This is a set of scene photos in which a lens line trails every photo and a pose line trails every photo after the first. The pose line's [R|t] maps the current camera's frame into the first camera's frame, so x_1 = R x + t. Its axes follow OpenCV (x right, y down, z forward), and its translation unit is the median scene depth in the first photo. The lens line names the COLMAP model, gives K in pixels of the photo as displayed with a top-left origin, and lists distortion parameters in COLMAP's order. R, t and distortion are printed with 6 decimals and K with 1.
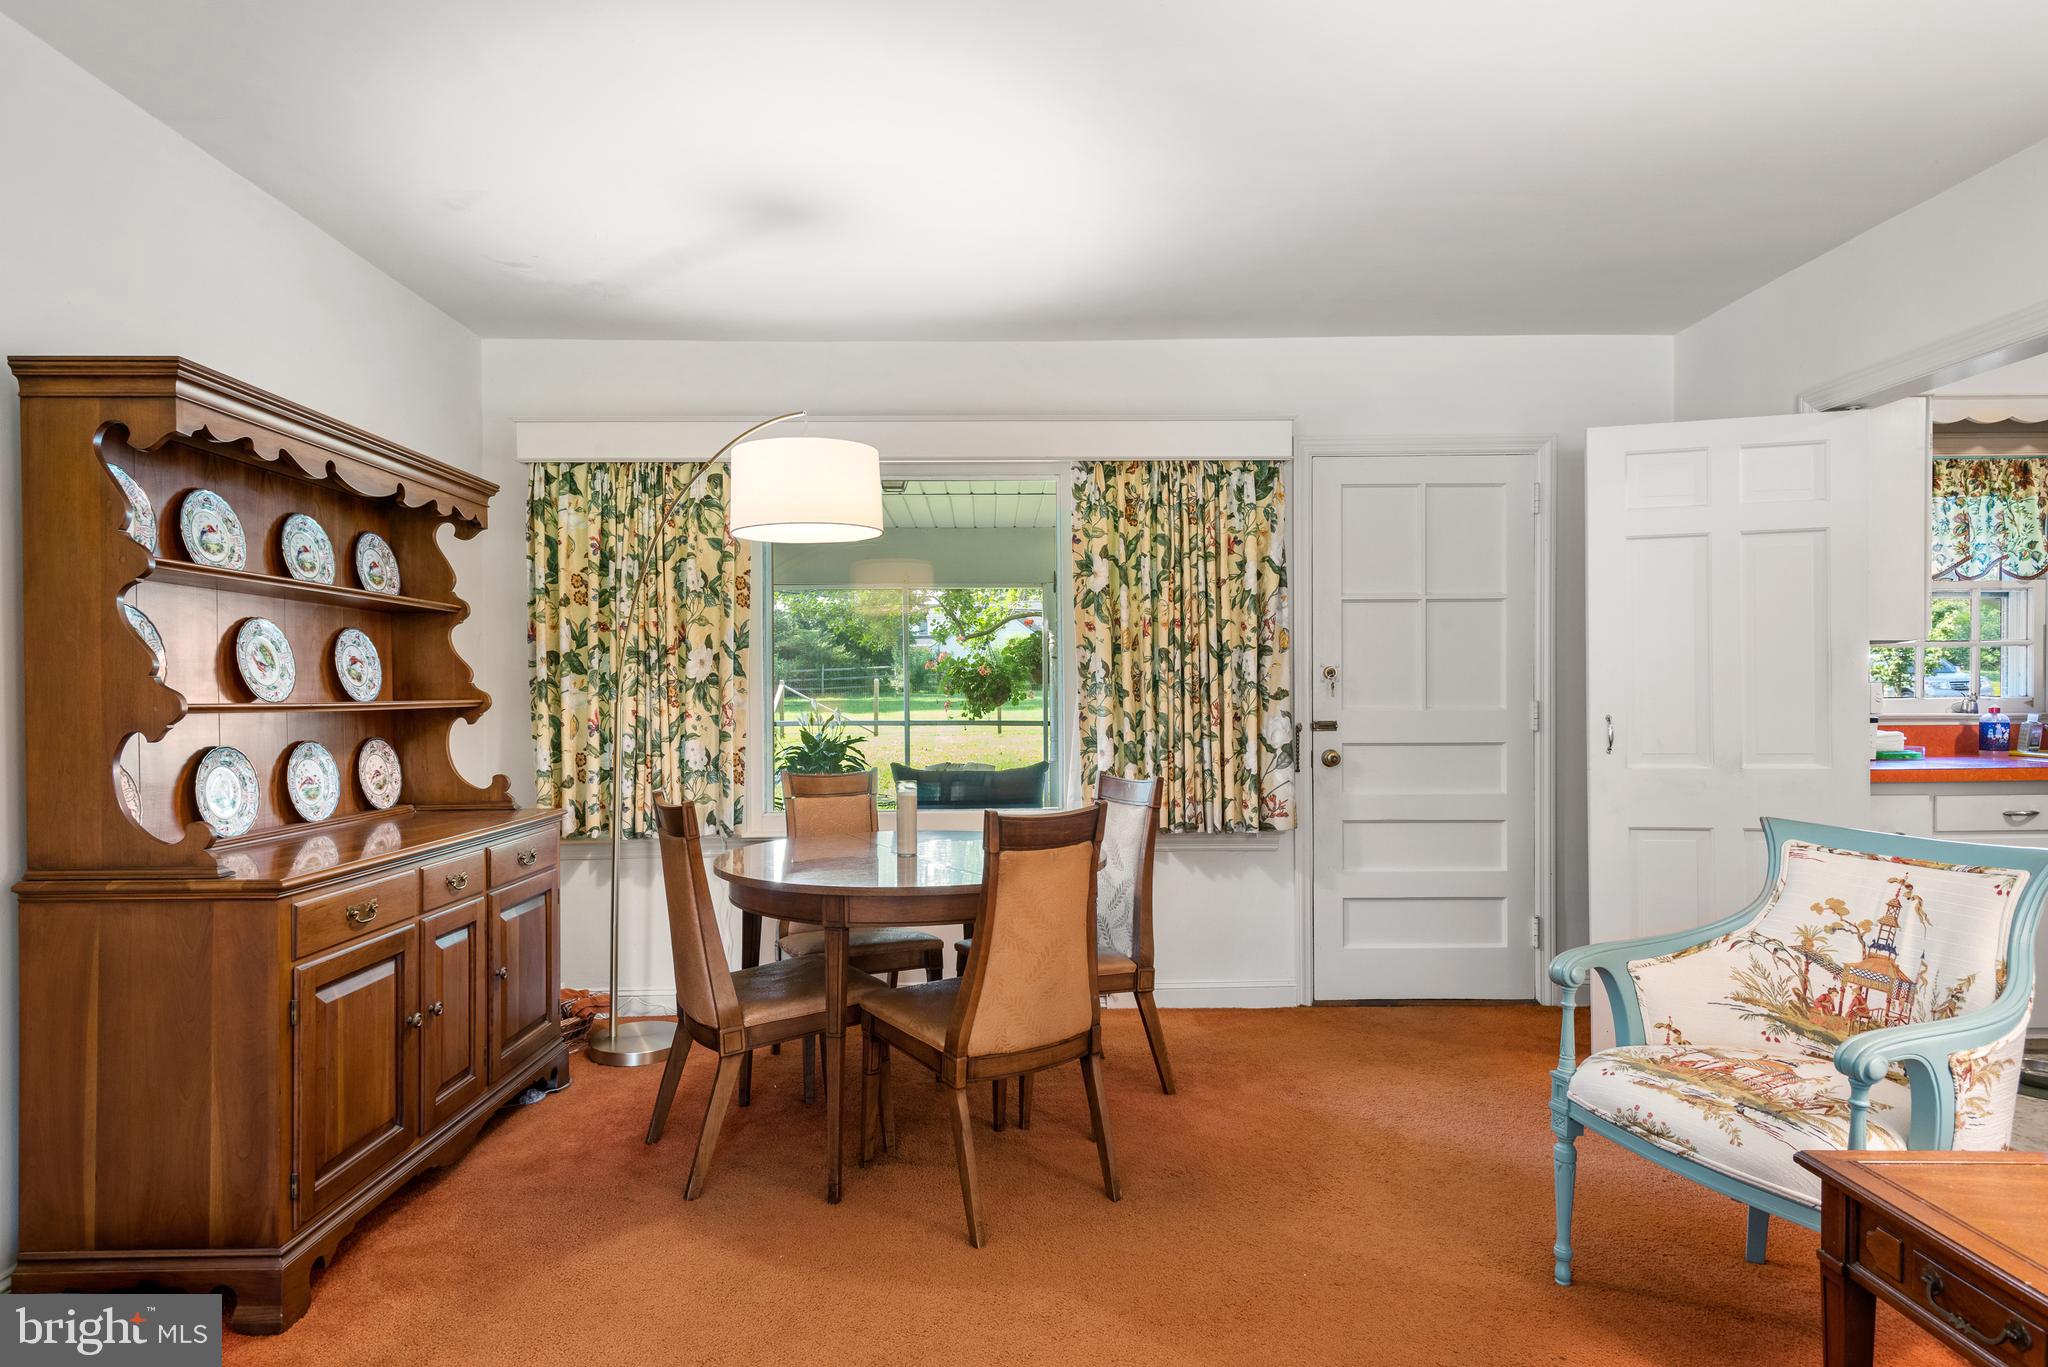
lens RADIAL K [[1186.2, 0, 1024.0], [0, 1186.2, 683.5], [0, 0, 1]] dist [0.001106, 0.000335]
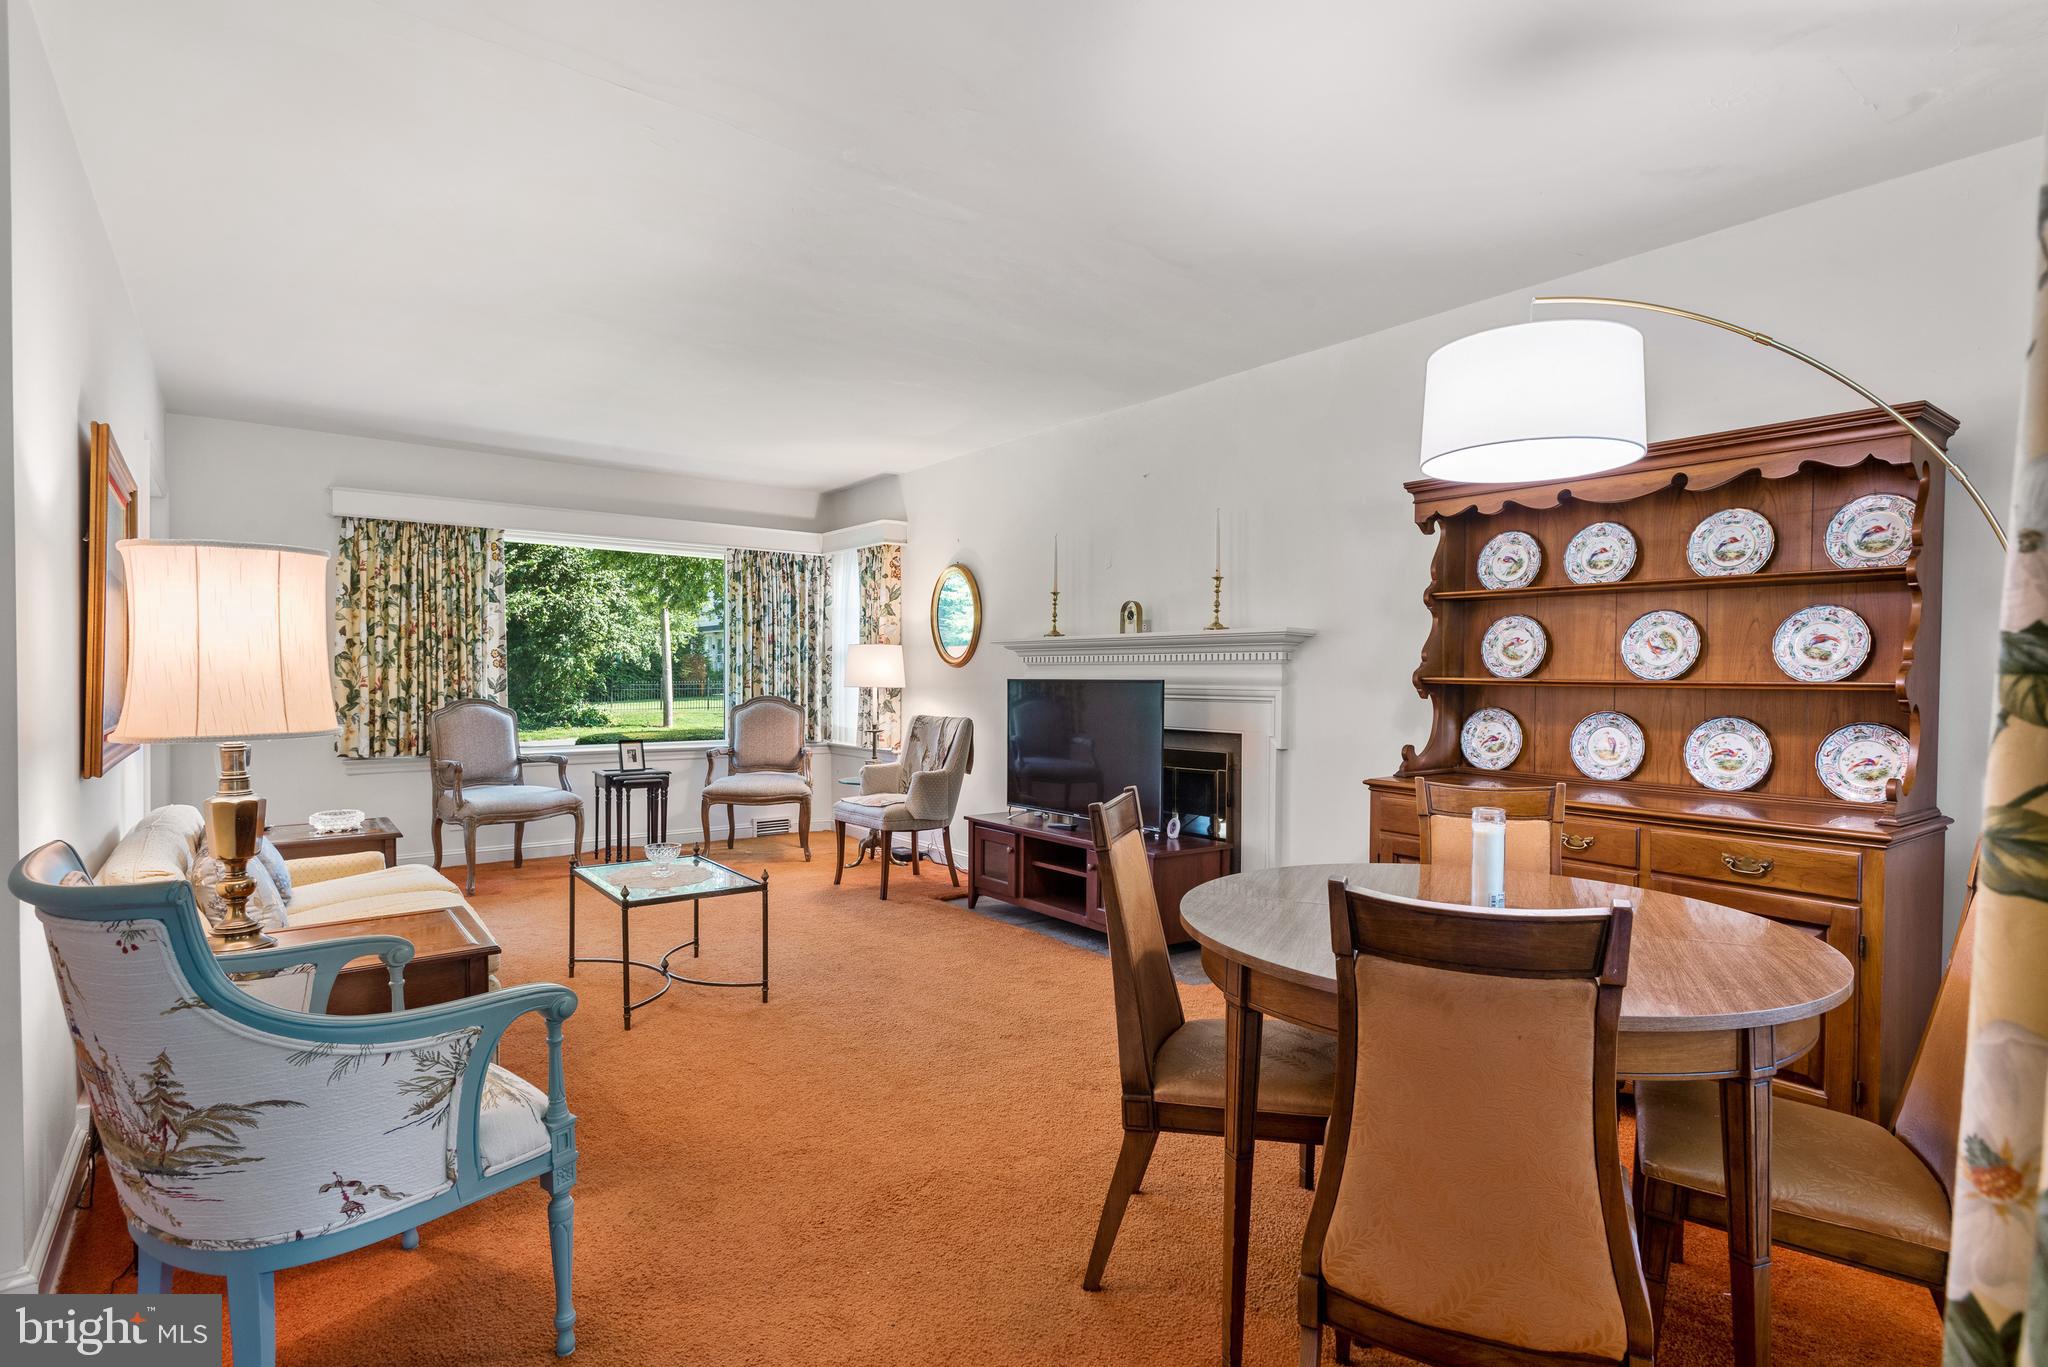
lens RADIAL K [[969.3, 0, 1024.0], [0, 969.3, 683.5], [0, 0, 1]] dist [0.000076, -0.000027]
pose [[-0.809180, 0.013827, -0.587398, 0.530602], [0.005746, 0.999861, 0.015620, 0.001005], [0.587532, 0.009264, -0.809148, 1.593103]]
